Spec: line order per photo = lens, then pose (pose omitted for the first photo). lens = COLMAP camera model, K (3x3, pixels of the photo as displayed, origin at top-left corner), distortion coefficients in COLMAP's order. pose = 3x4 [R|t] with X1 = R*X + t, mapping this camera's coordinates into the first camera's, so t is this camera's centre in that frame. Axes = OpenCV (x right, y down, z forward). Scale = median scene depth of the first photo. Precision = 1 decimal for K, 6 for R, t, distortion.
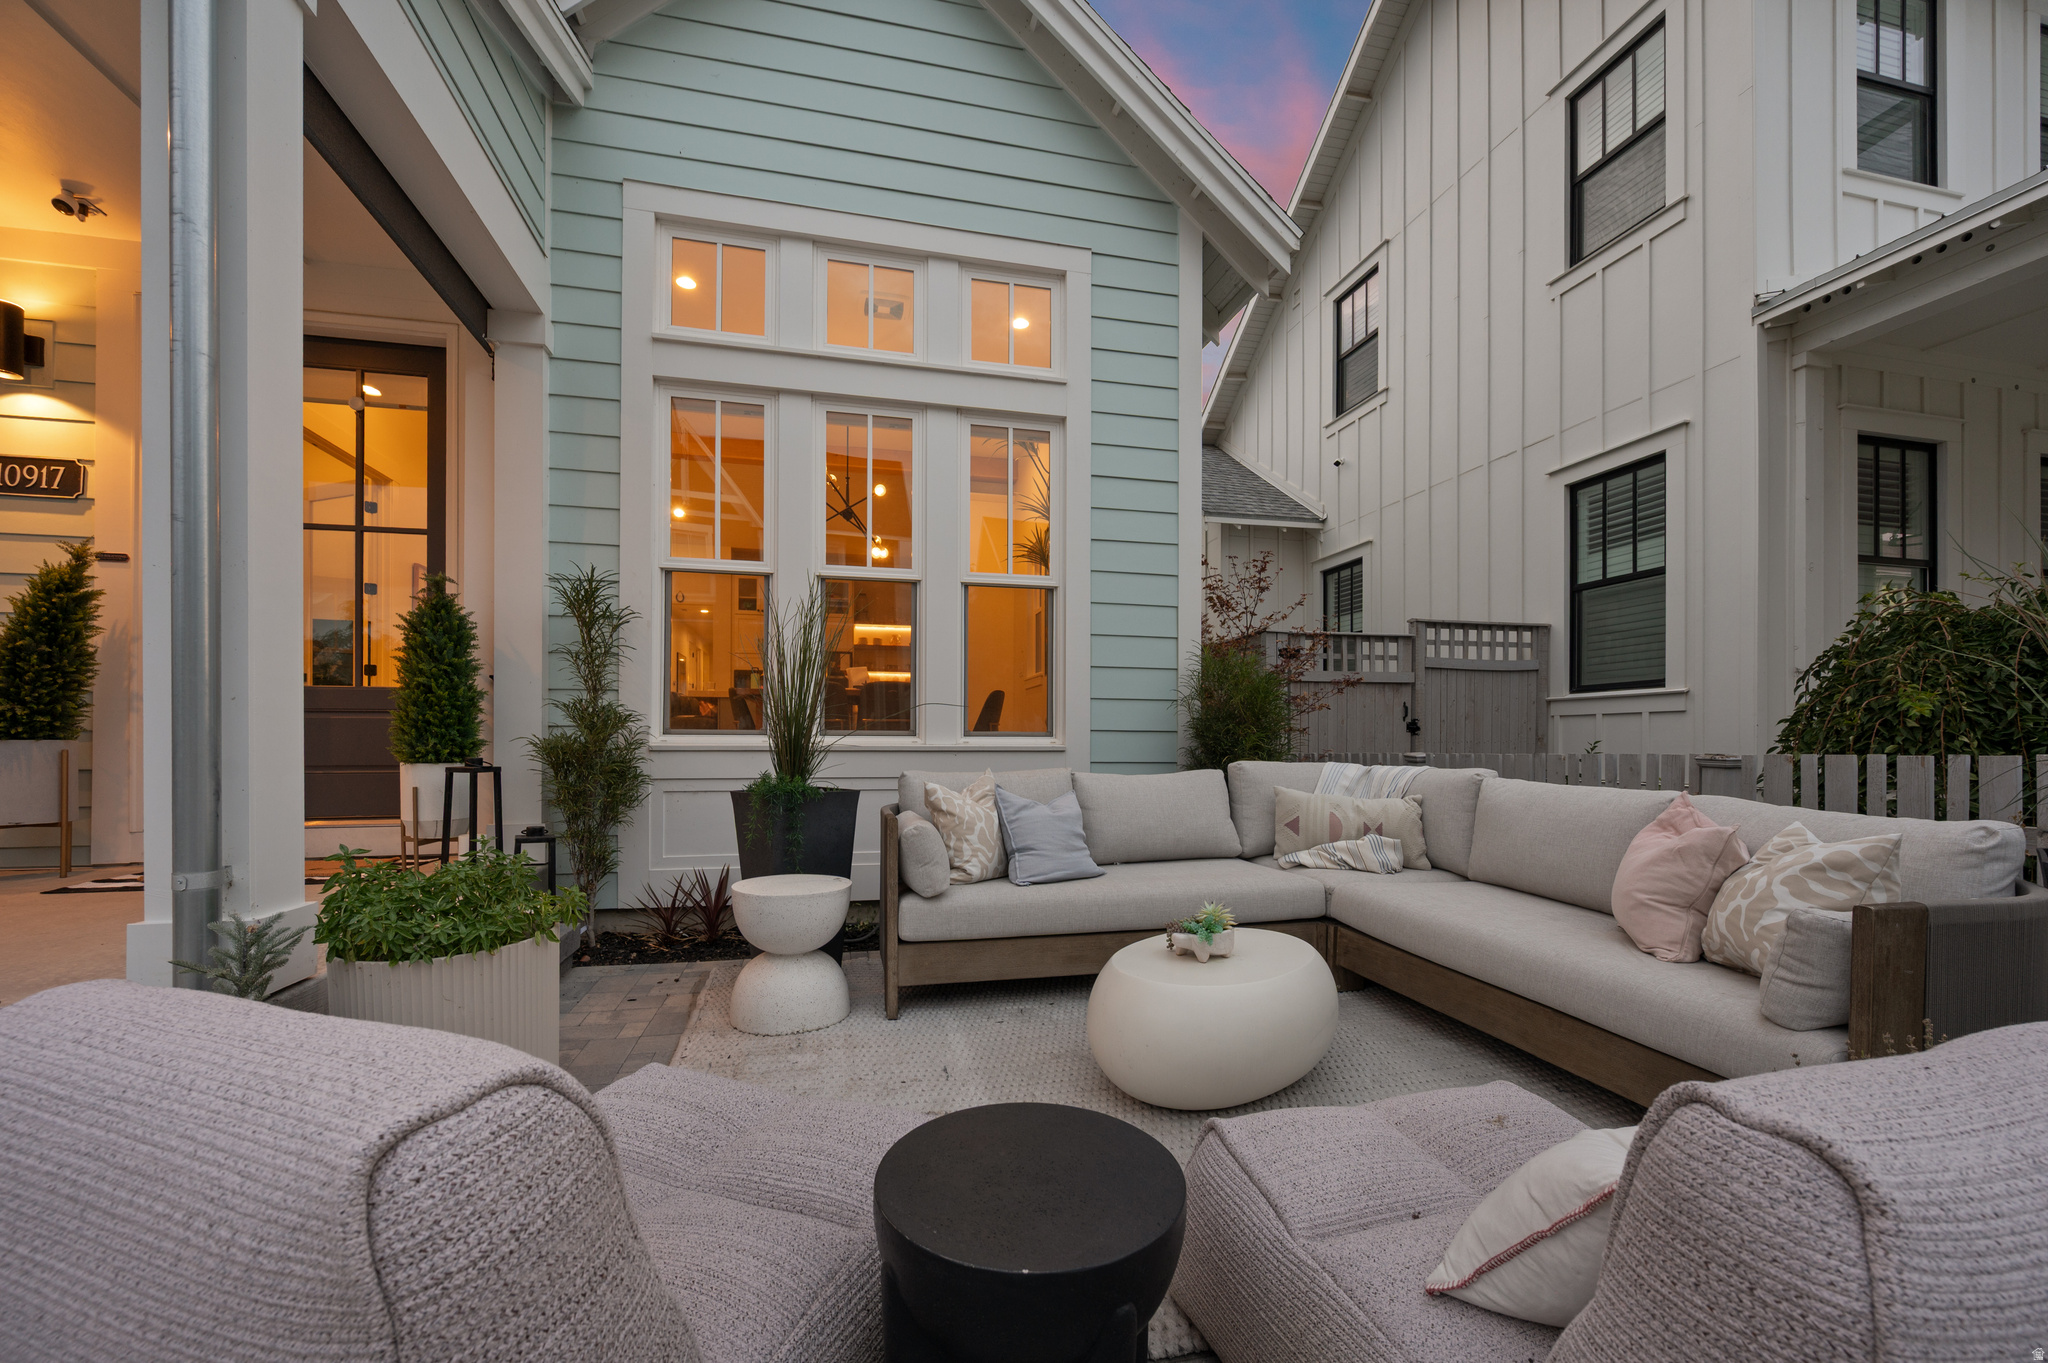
lens RADIAL K [[829.9, 0, 1020.9], [0, 829.9, 735.1], [0, 0, 1]] dist [-0.001573, -0.000192]
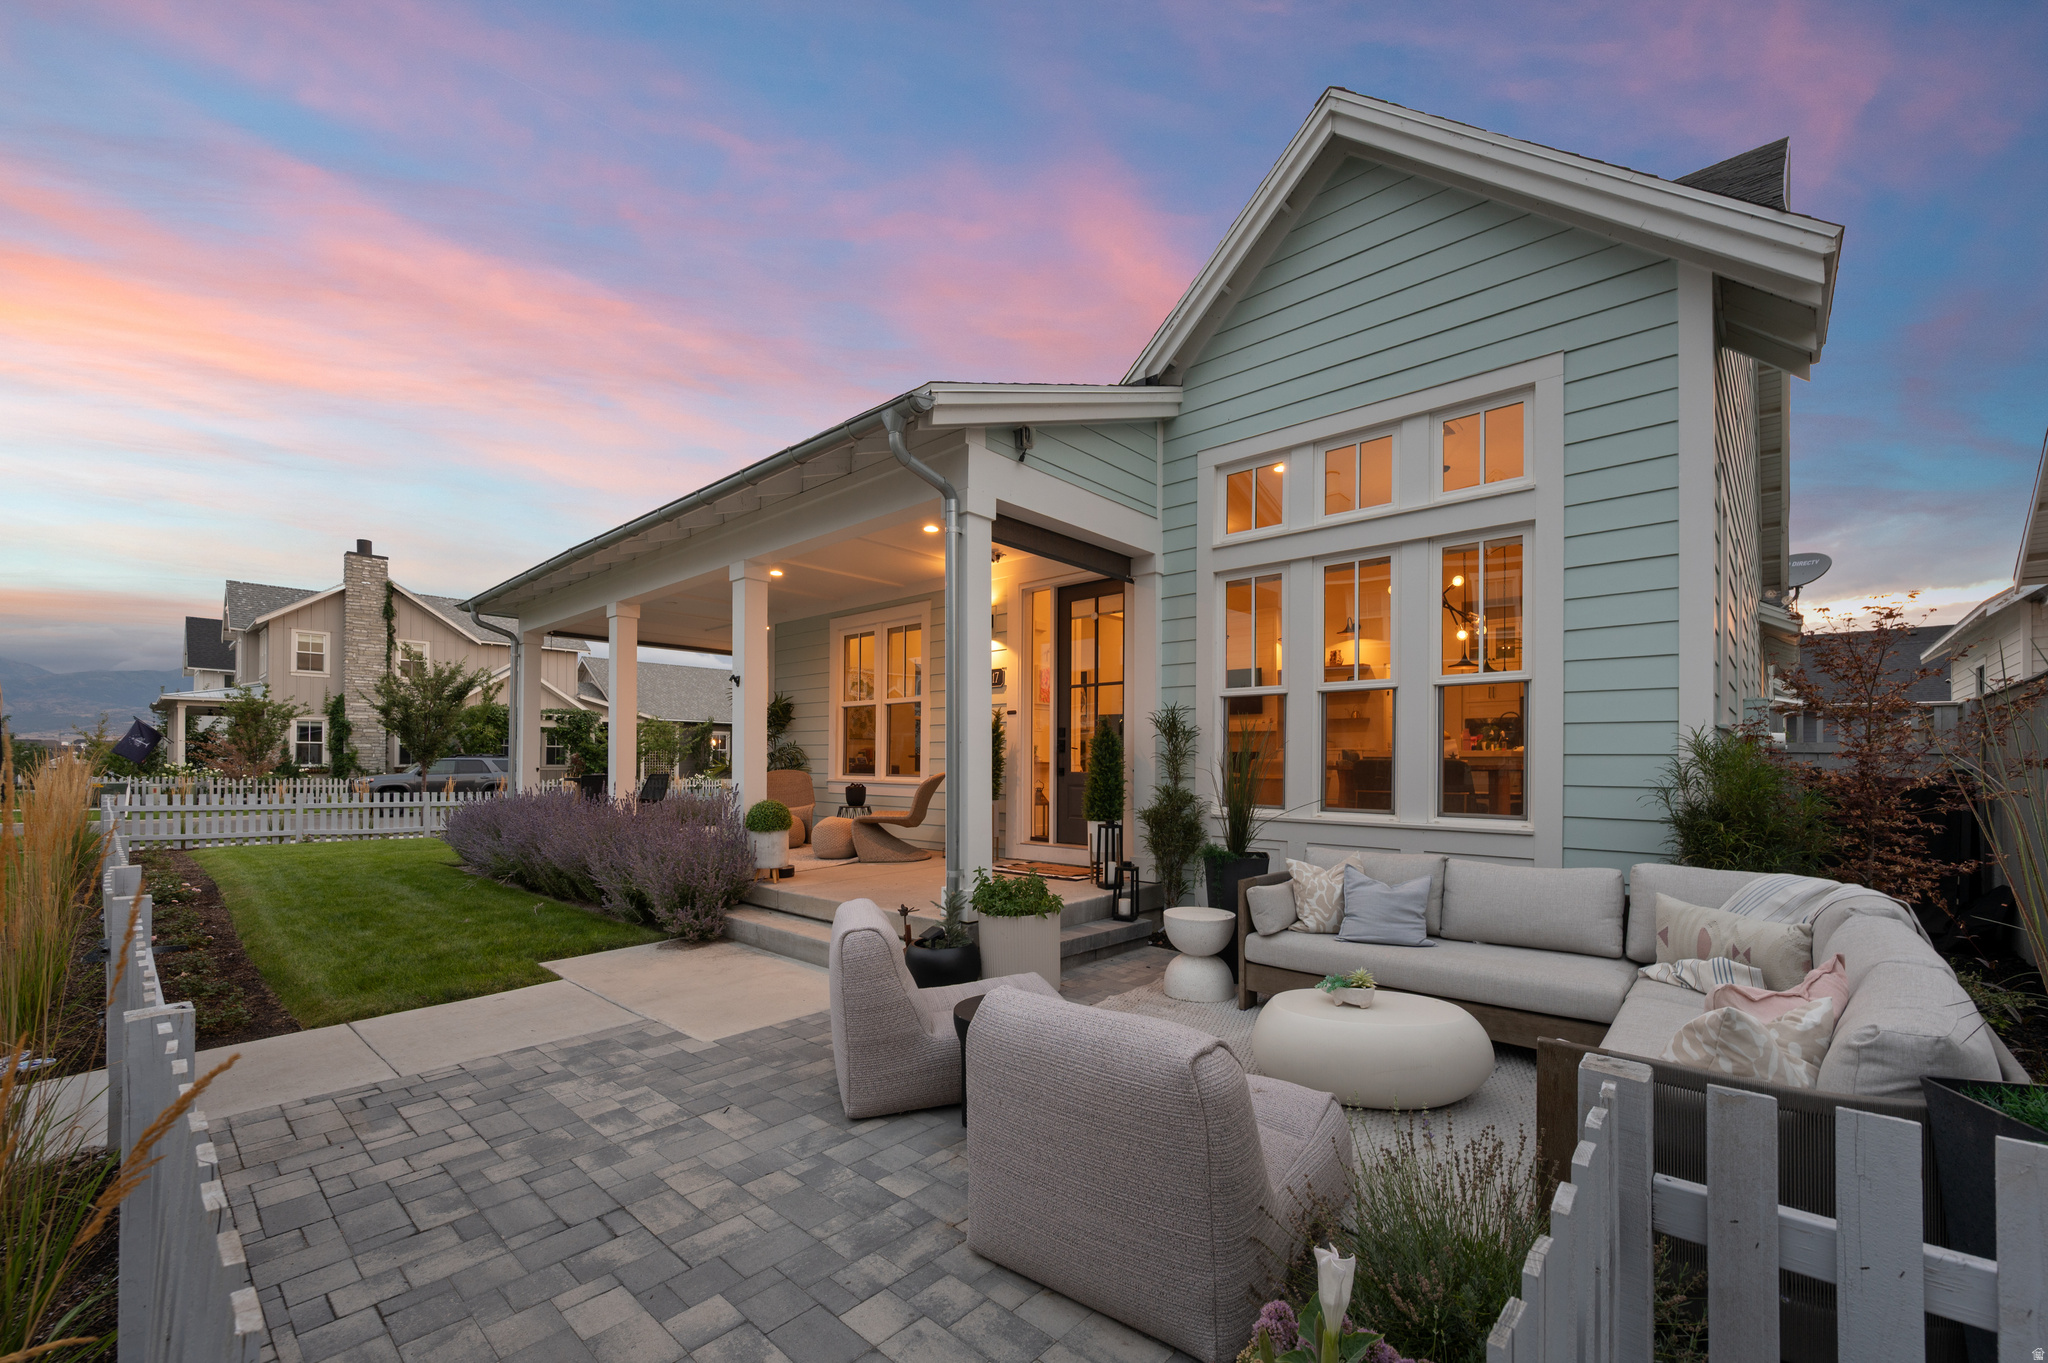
lens RADIAL K [[829.9, 0, 1020.9], [0, 829.9, 735.1], [0, 0, 1]] dist [-0.001573, -0.000192]
pose [[0.559994, -0.028367, -0.828011, 0.708576], [0.005058, 0.999512, -0.030822, -0.098960], [0.828481, 0.013072, 0.559865, -0.173291]]
